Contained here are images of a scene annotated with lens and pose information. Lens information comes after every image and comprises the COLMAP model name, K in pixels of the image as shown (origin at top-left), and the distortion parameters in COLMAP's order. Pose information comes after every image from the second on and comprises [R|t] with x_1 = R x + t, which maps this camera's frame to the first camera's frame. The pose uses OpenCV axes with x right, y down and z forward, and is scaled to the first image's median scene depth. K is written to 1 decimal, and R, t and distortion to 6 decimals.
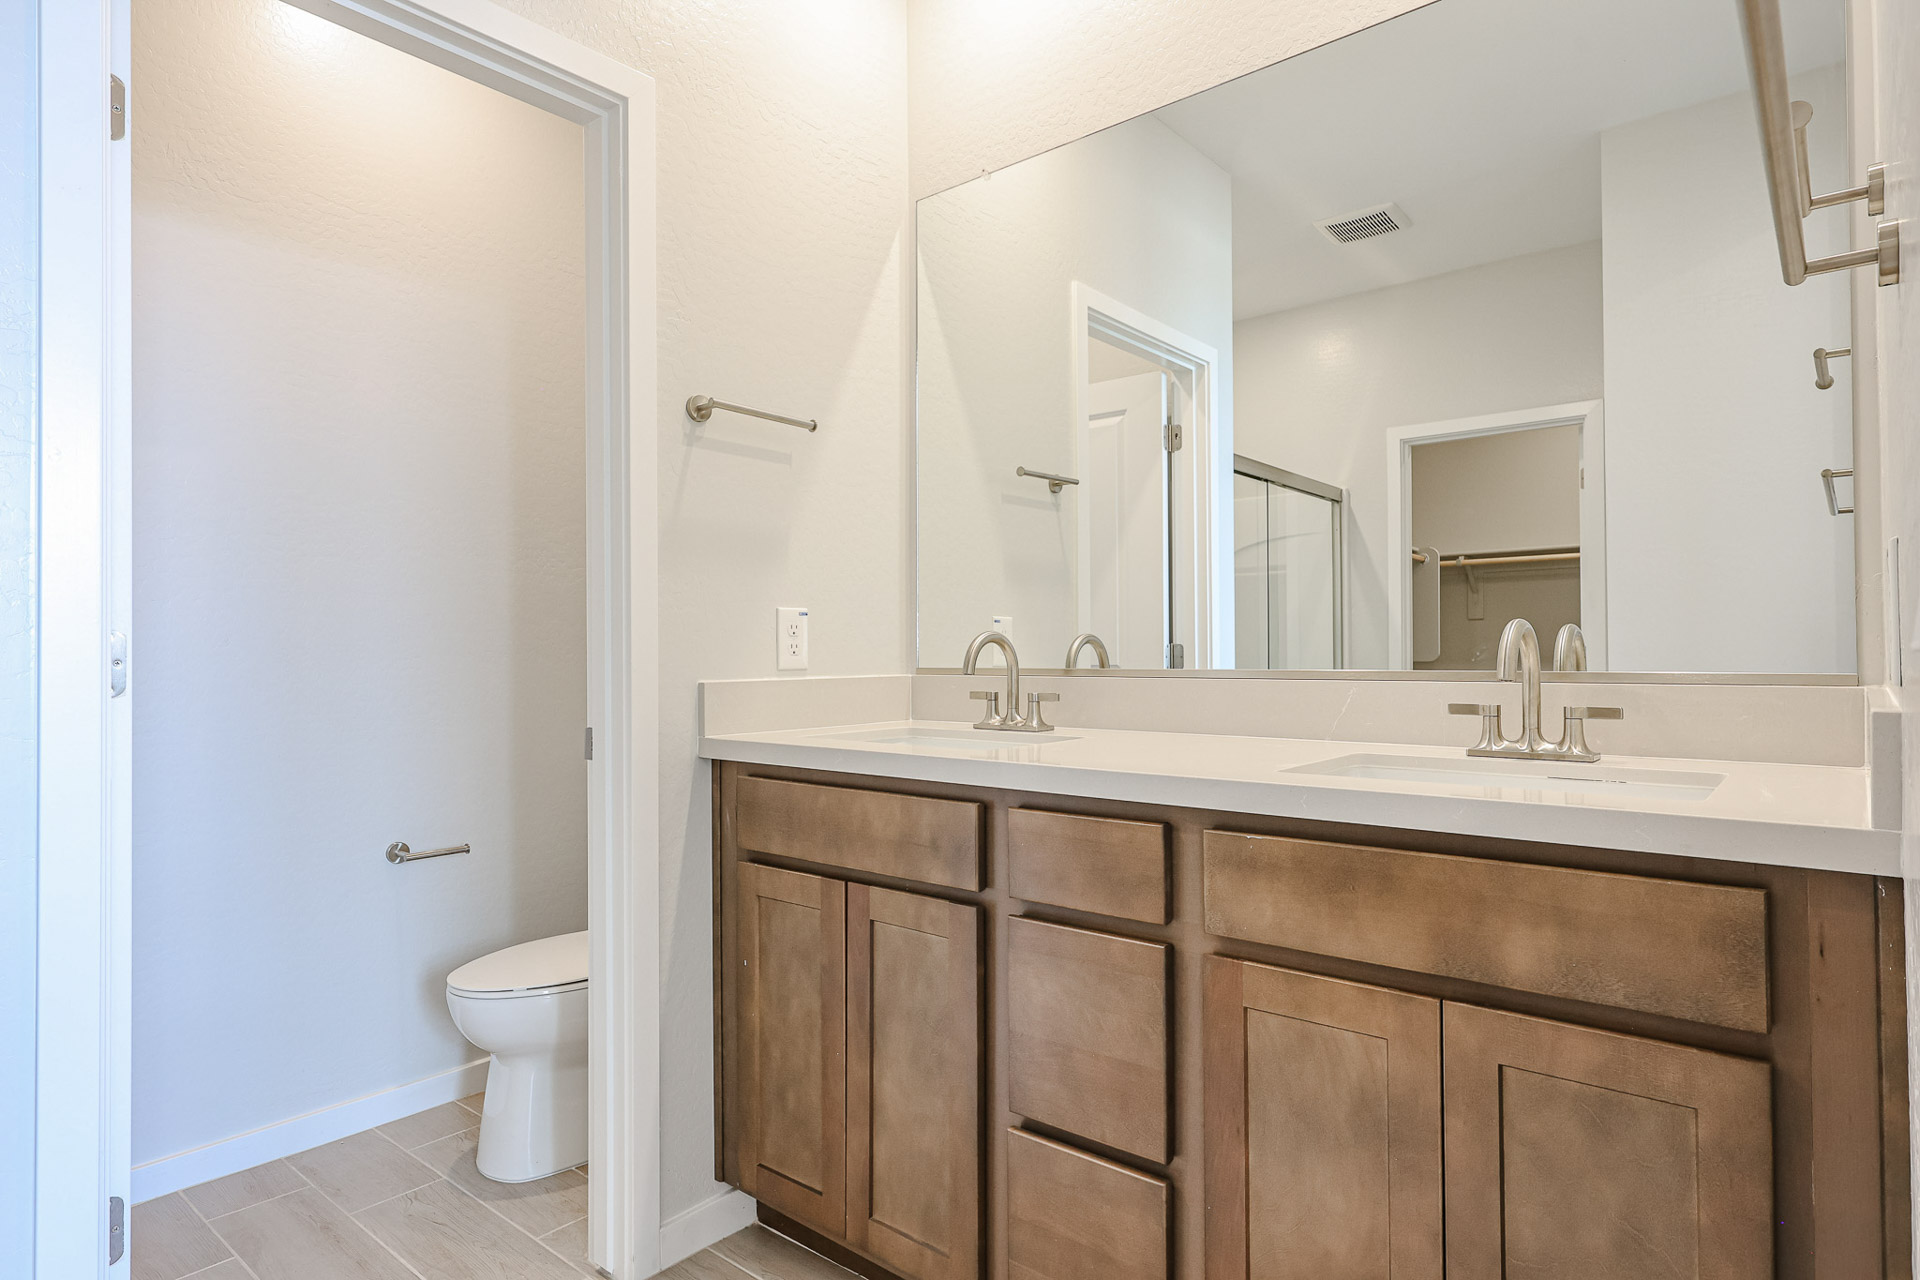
lens RADIAL K [[1065.3, 0, 960.0], [0, 1065.3, 640.0], [0, 0, 1]] dist [0.004449, -0.000164]
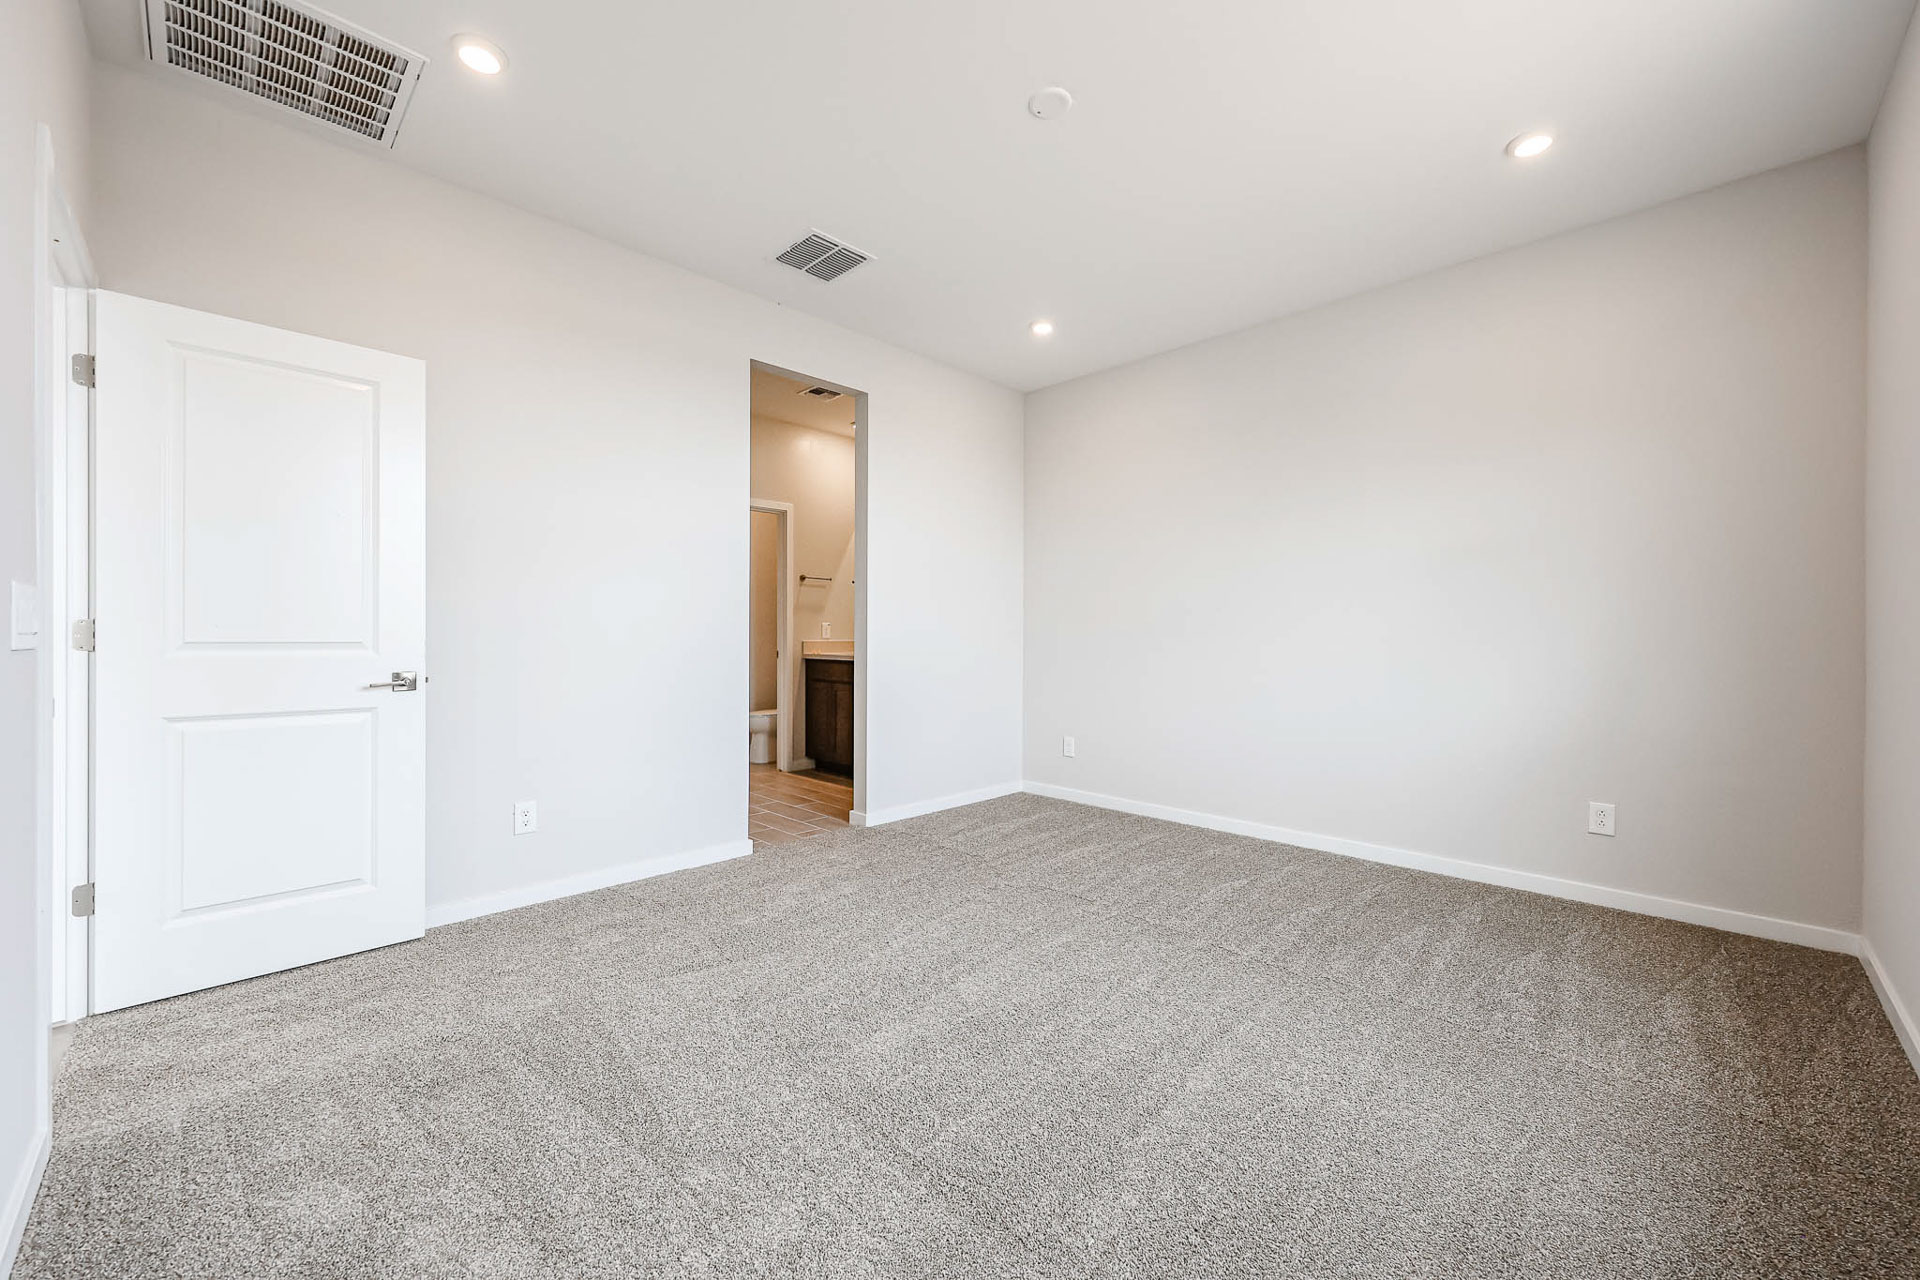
lens RADIAL K [[730.8, 0, 953.5], [0, 730.8, 638.0], [0, 0, 1]] dist [0.001710, 0.000149]
pose [[0.995639, 0.009674, -0.092786, 0.660079], [-0.008448, 0.999872, 0.013594, -0.017909], [0.092906, -0.012751, 0.995593, -1.953090]]
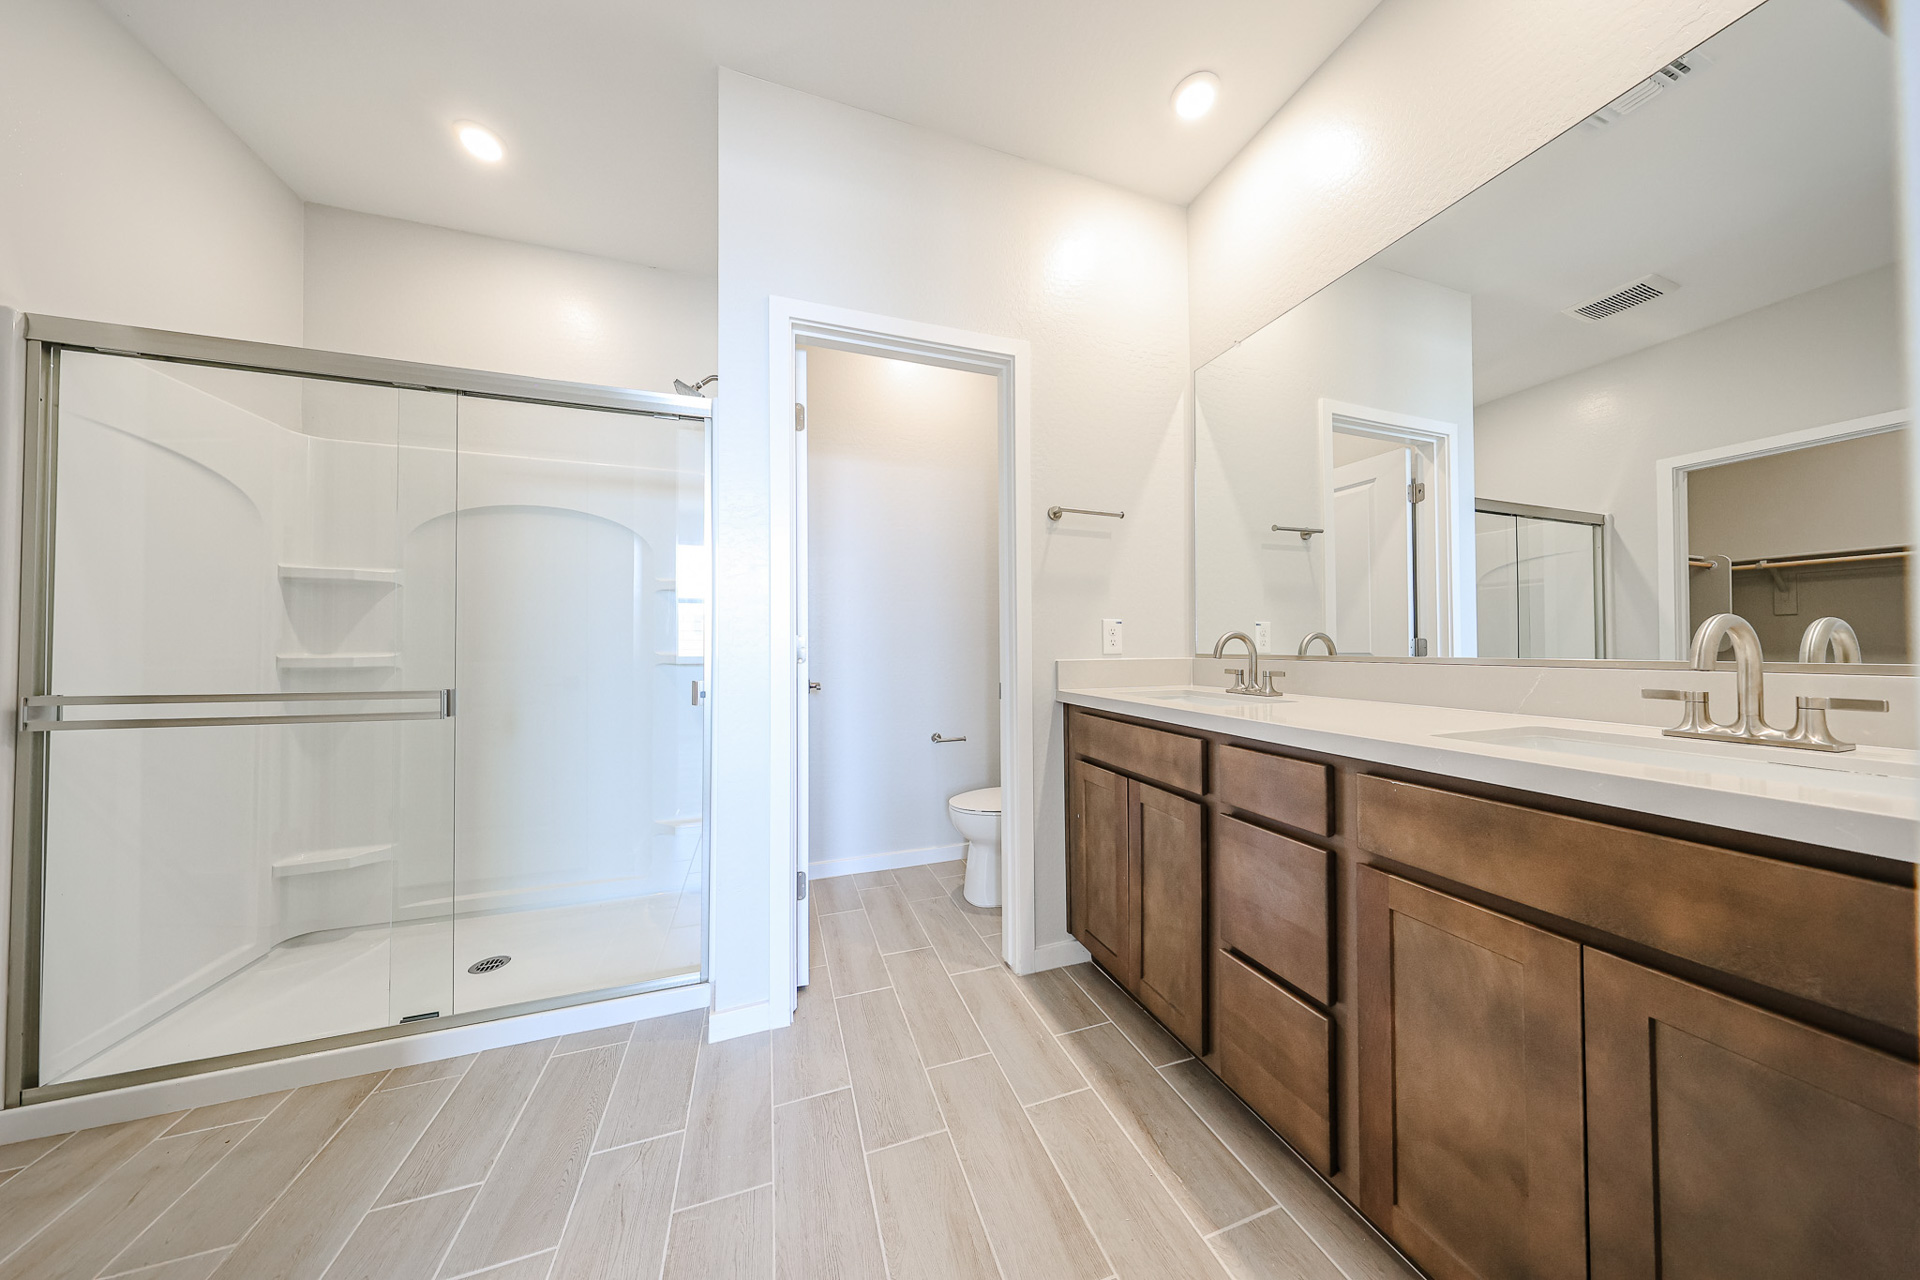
lens RADIAL K [[561.8, 0, 952.4], [0, 561.8, 638.9], [0, 0, 1]] dist [0.001168, 0.000068]
pose [[0.853873, -0.005269, -0.520455, 0.112534], [0.006315, 0.999980, 0.000236, 0.000454], [0.520443, -0.003488, 0.853889, 0.073779]]
